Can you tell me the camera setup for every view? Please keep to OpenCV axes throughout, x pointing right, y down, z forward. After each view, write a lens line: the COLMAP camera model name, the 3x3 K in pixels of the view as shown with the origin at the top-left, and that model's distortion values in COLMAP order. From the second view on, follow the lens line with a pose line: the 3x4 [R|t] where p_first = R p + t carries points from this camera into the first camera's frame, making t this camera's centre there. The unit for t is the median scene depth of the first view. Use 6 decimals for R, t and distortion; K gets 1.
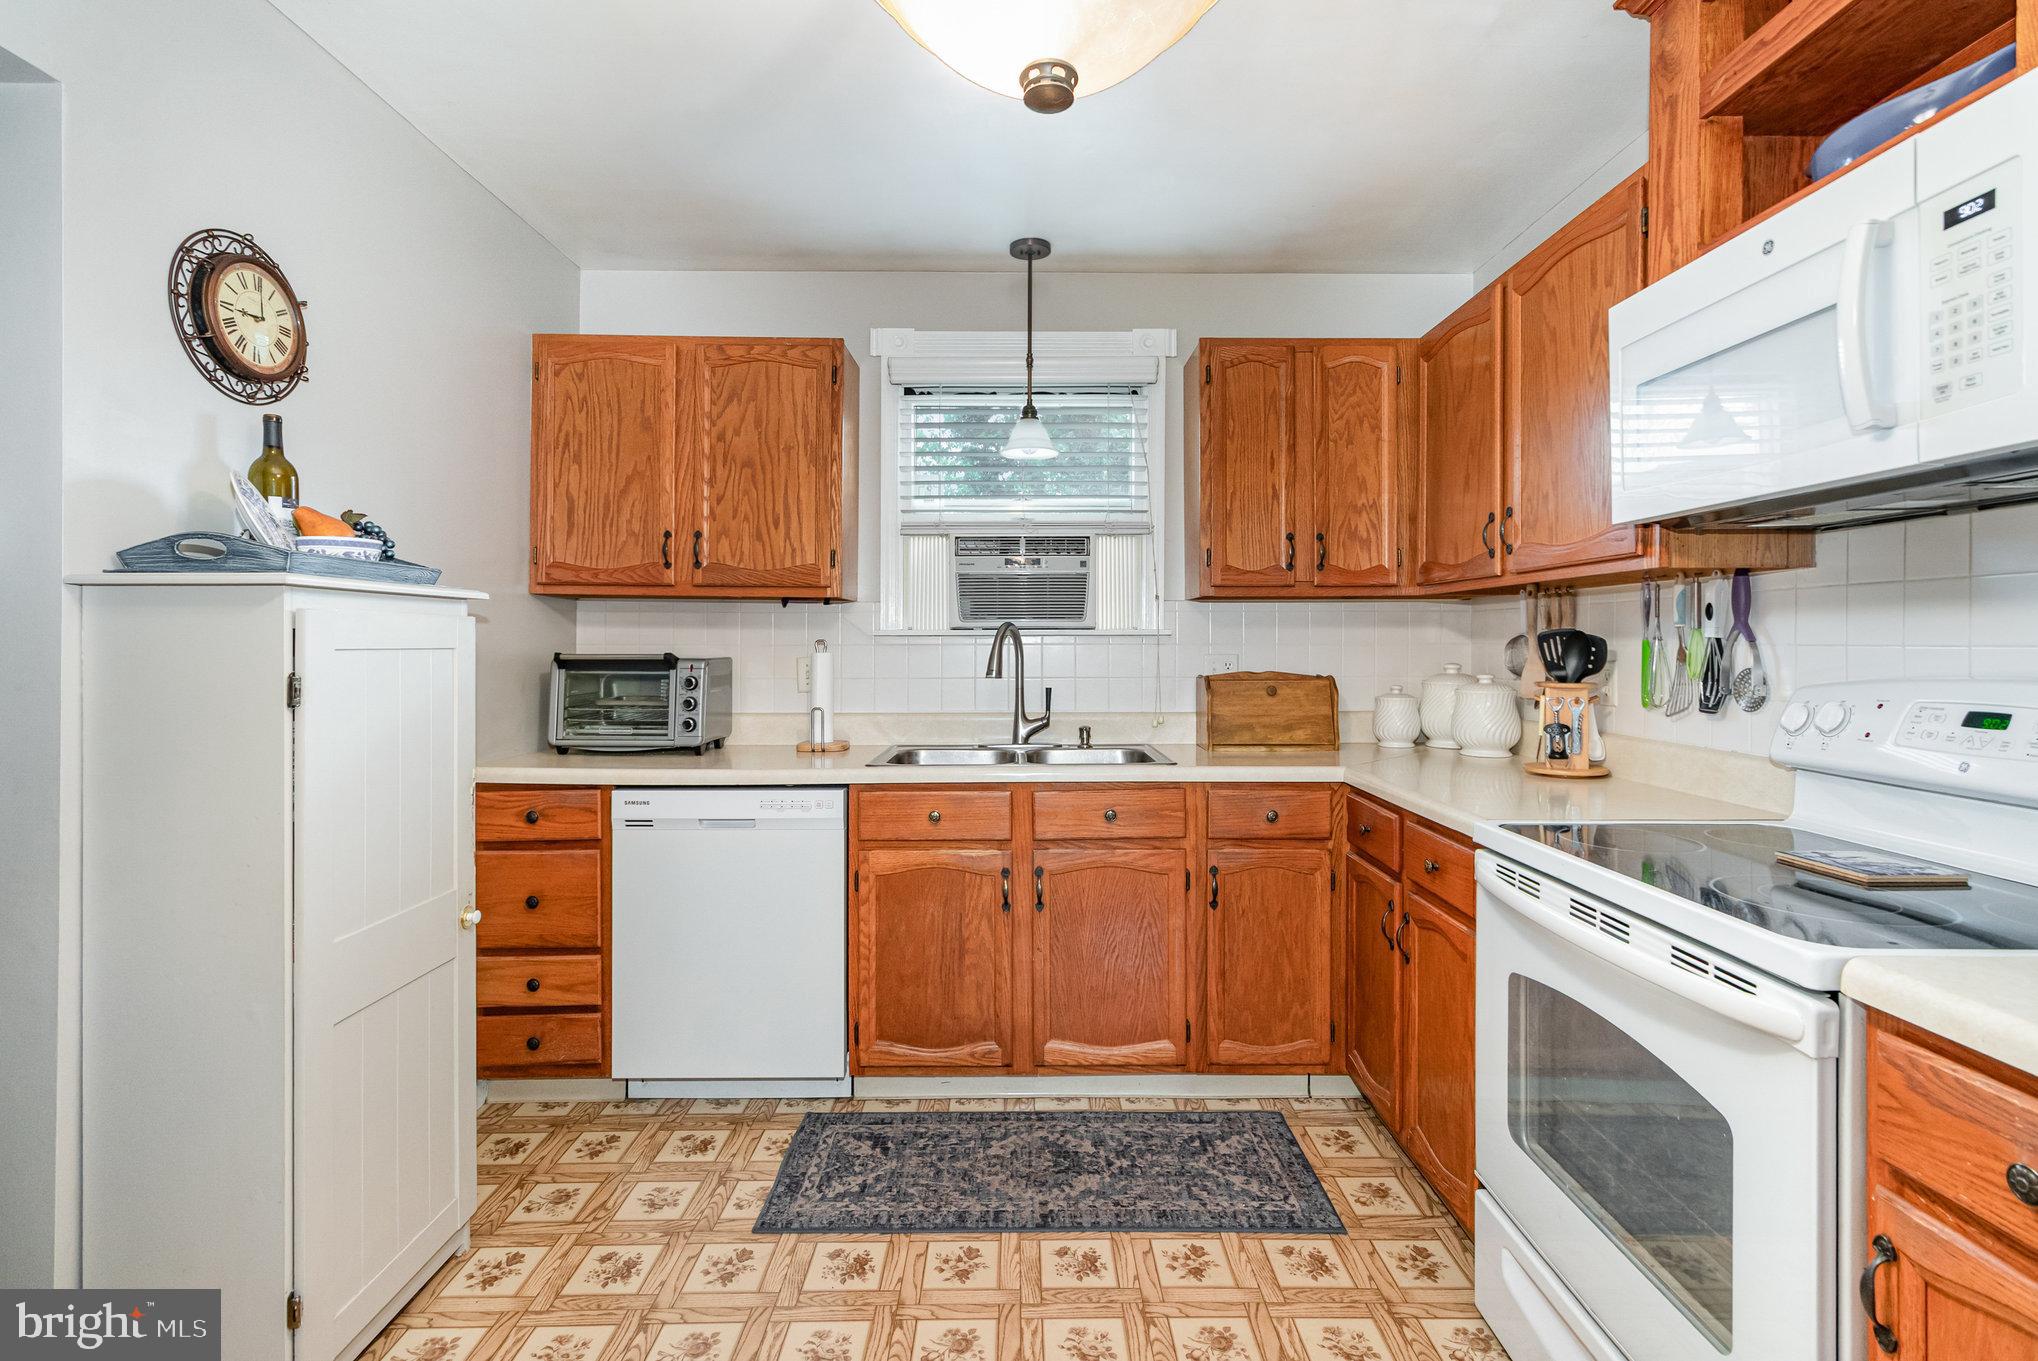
lens RADIAL K [[951.6, 0, 1039.8], [0, 951.6, 642.6], [0, 0, 1]] dist [0.004058, -0.000677]
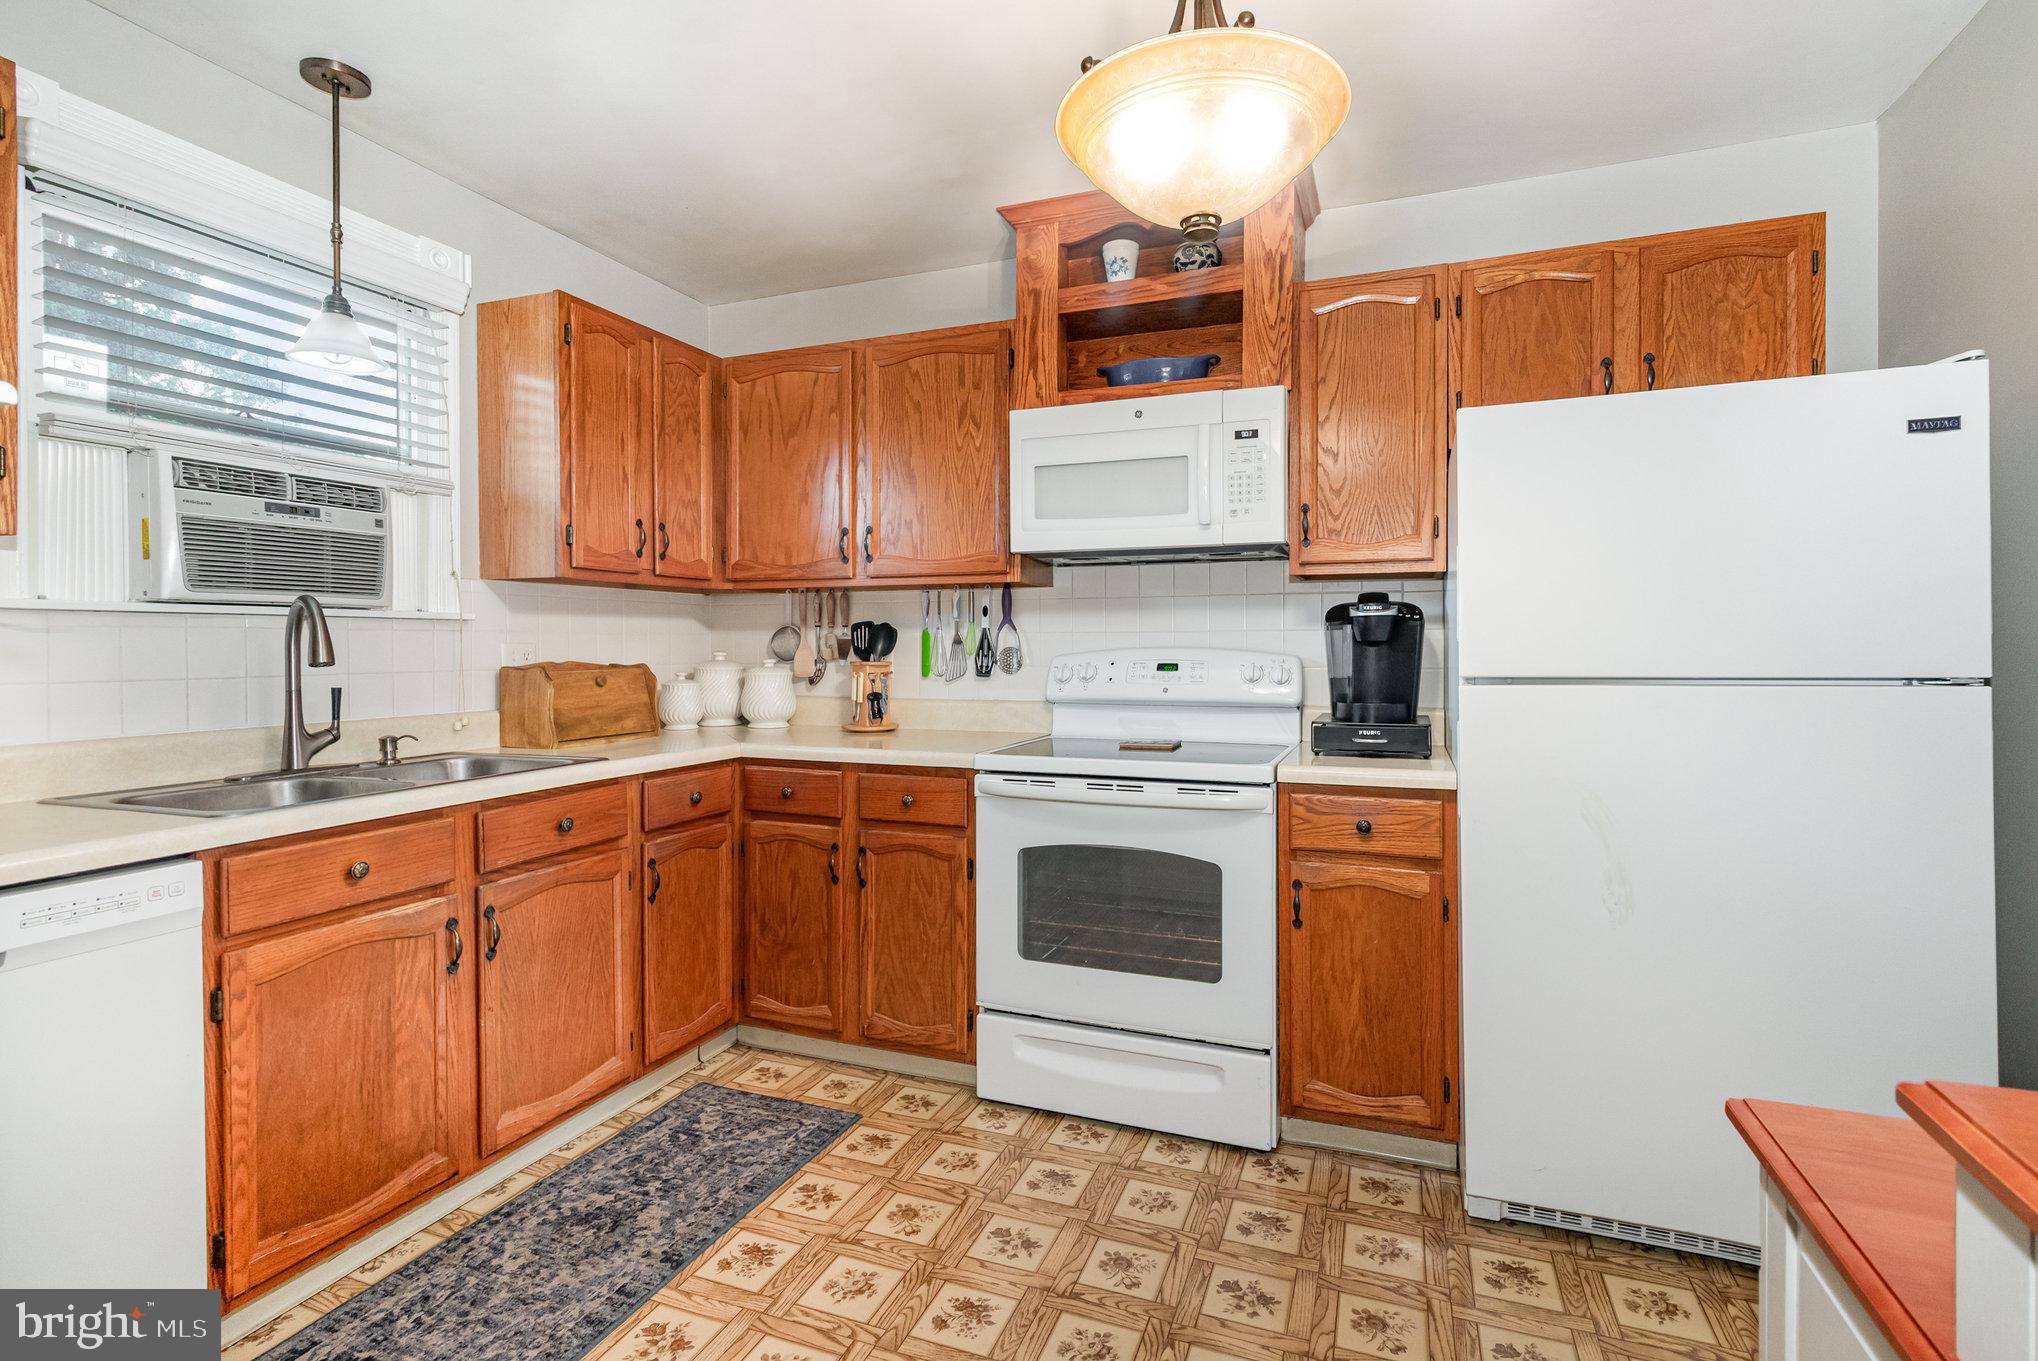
lens RADIAL K [[951.6, 0, 1038.5], [0, 951.6, 648.6], [0, 0, 1]] dist [0.004058, -0.000677]
pose [[0.367087, -0.004690, 0.930175, -0.587364], [0.001609, 0.999989, 0.004407, 0.018372], [-0.930185, -0.000122, 0.367090, 0.286901]]
